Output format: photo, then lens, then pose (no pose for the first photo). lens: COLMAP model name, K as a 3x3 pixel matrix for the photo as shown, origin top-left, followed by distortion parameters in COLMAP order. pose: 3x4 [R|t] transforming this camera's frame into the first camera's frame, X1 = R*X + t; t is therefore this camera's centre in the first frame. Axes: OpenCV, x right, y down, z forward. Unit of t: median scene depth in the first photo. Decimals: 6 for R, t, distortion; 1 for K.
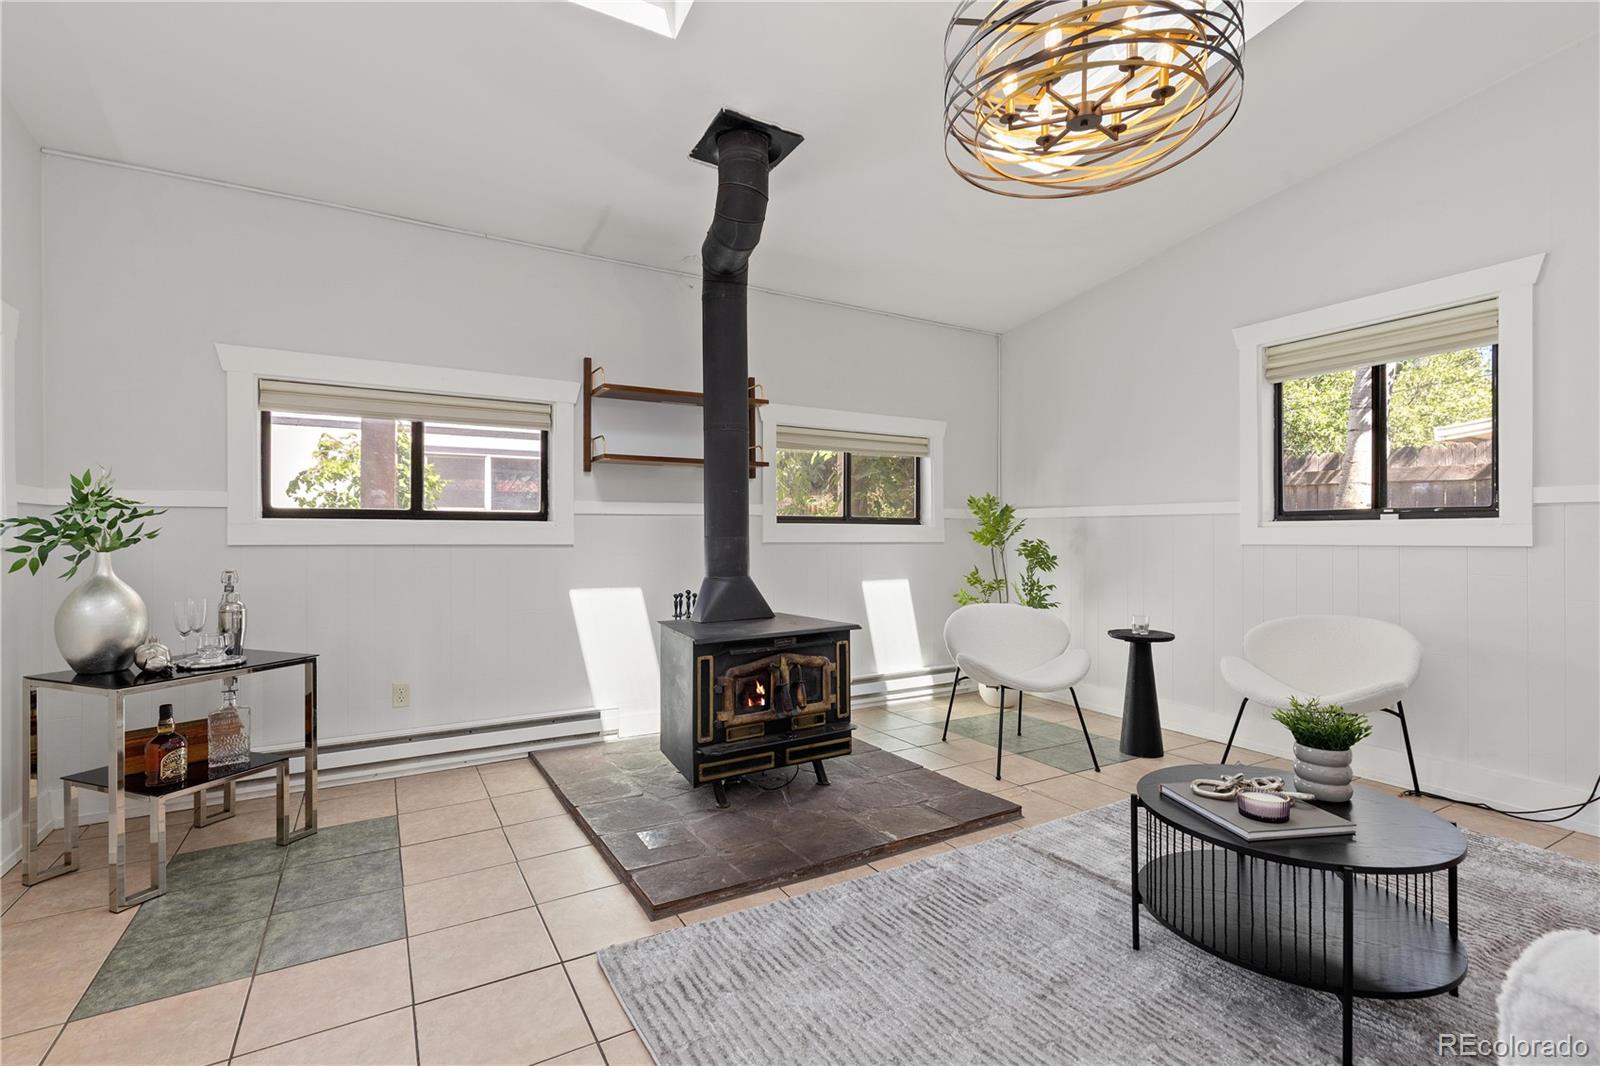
lens RADIAL K [[726.3, 0, 797.3], [0, 726.3, 533.2], [0, 0, 1]] dist [0.007984, -0.001340]
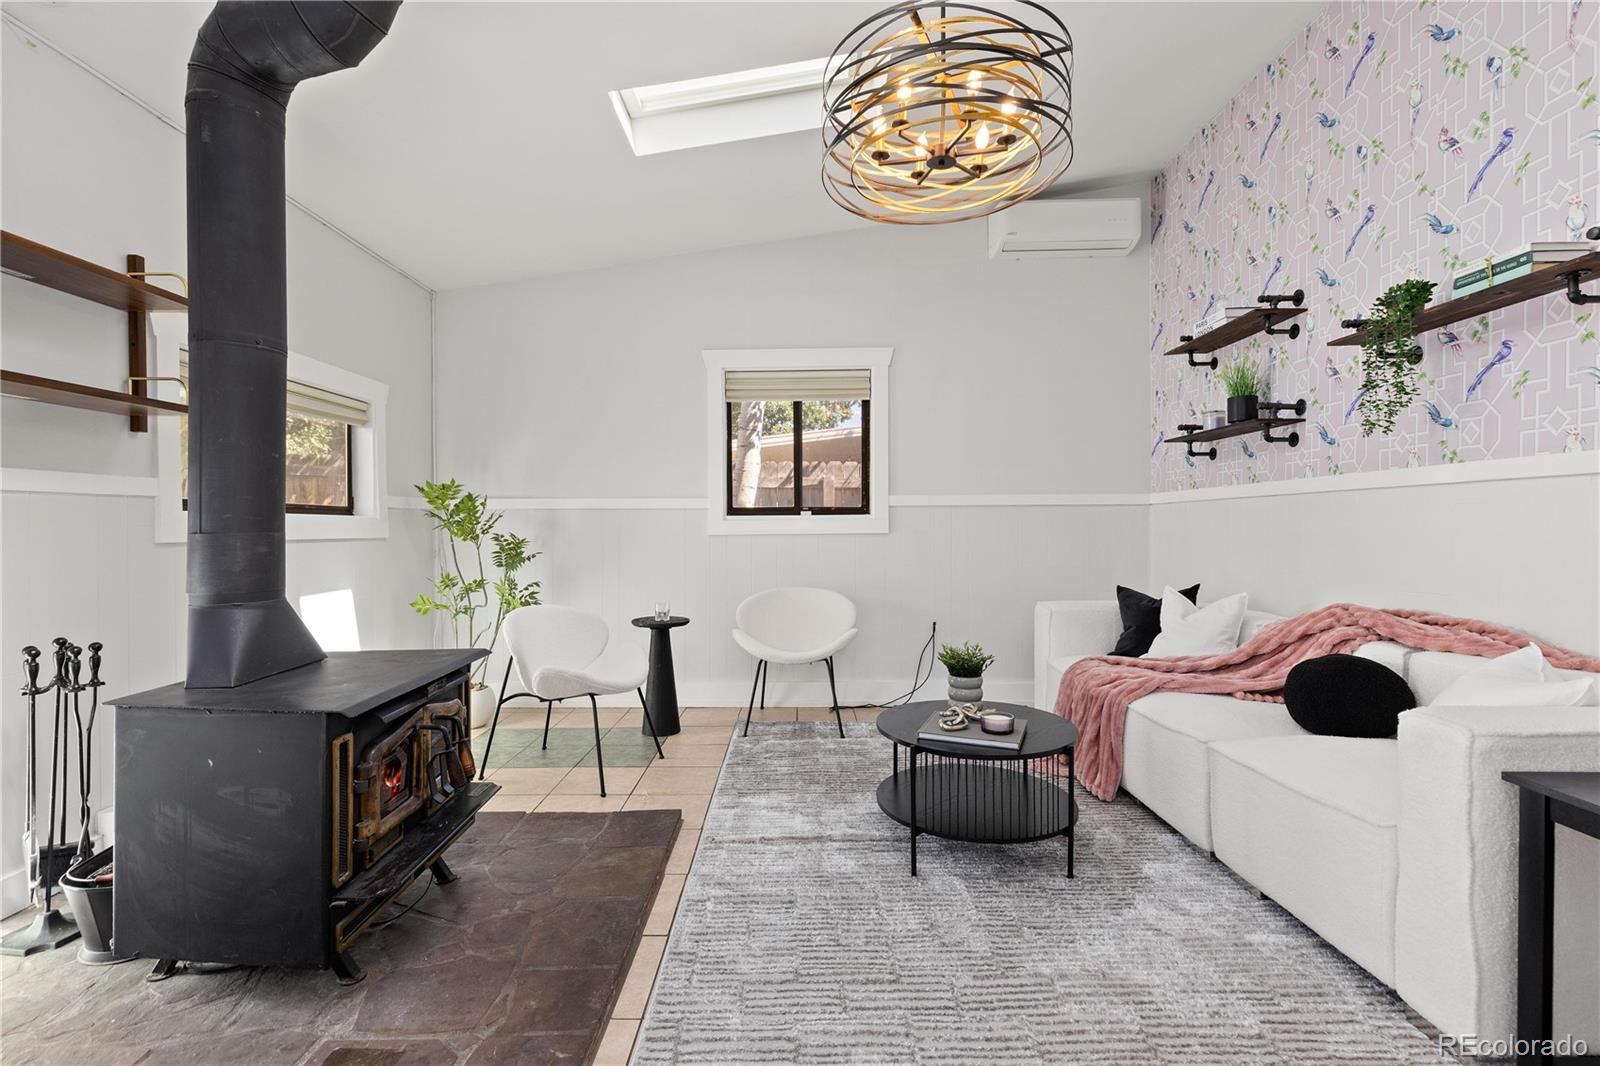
lens RADIAL K [[726.3, 0, 798.6], [0, 726.3, 528.4], [0, 0, 1]] dist [0.007984, -0.001340]
pose [[0.509110, -0.004764, 0.860688, -0.392307], [0.003644, 0.999988, 0.003379, 0.001838], [-0.860694, 0.001416, 0.509121, 0.340356]]
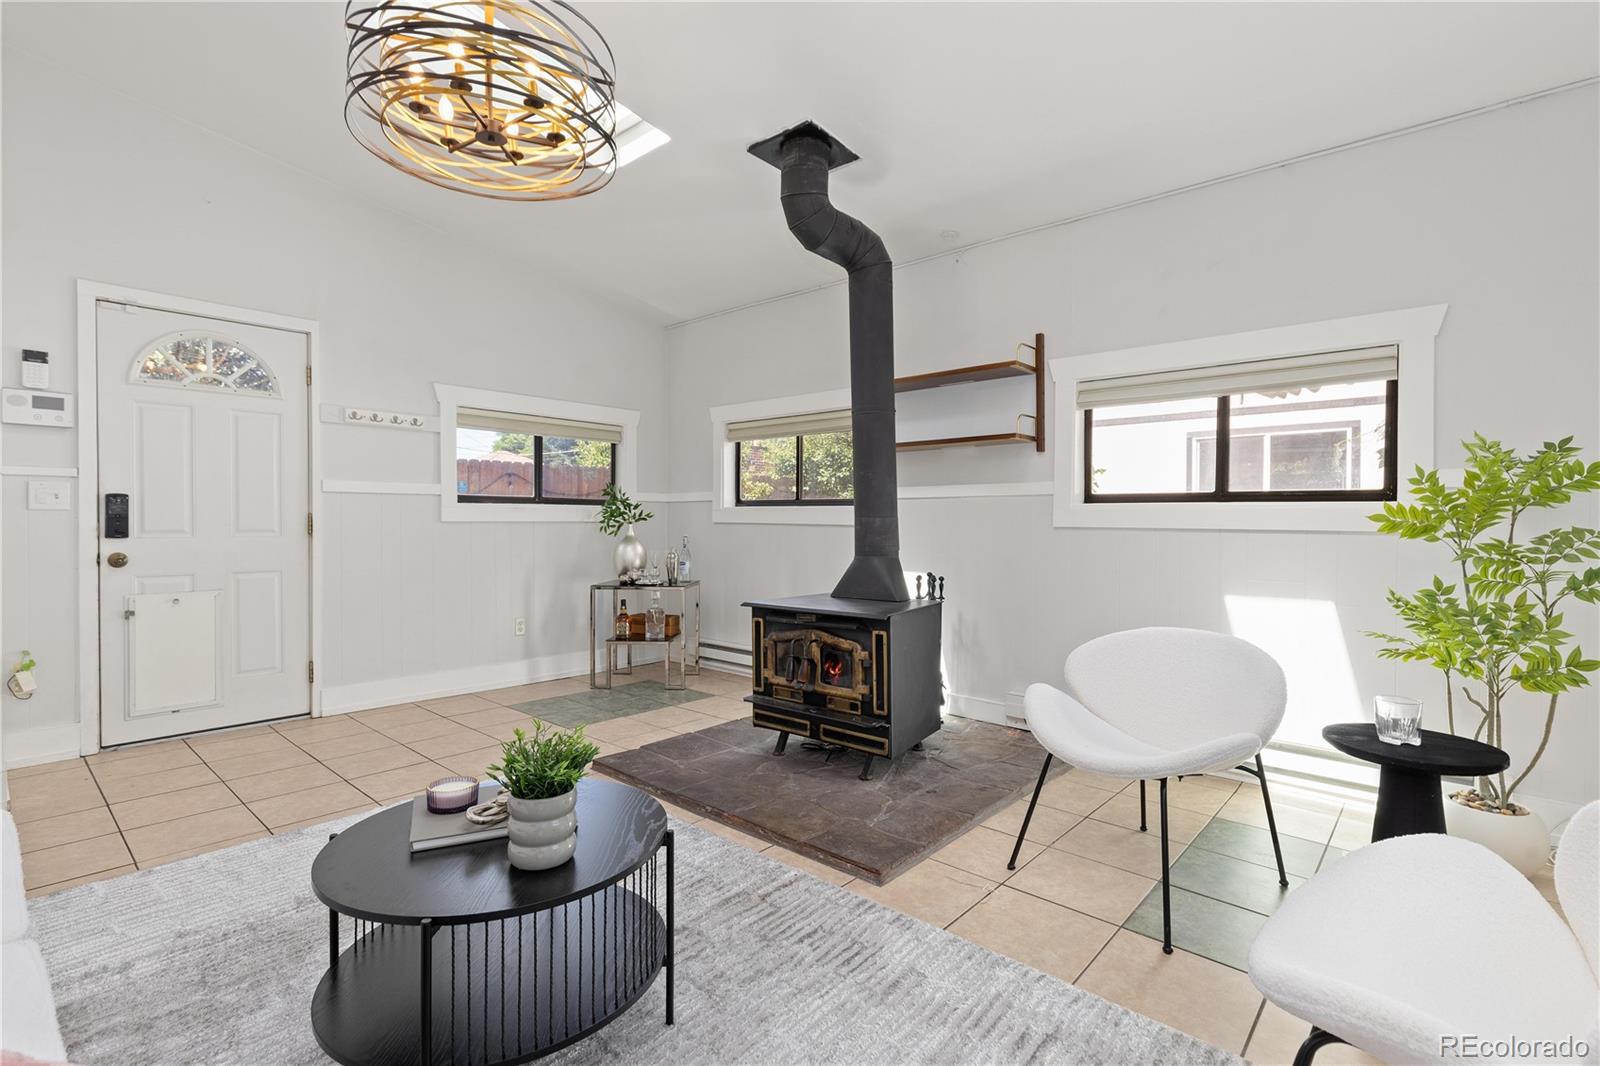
lens RADIAL K [[726.3, 0, 806.5], [0, 726.3, 523.7], [0, 0, 1]] dist [0.007984, -0.001340]
pose [[0.323306, 0.009299, -0.946249, 0.895640], [0.000714, 0.999949, 0.010070, 0.003297], [0.946294, -0.003931, 0.323283, 0.613644]]
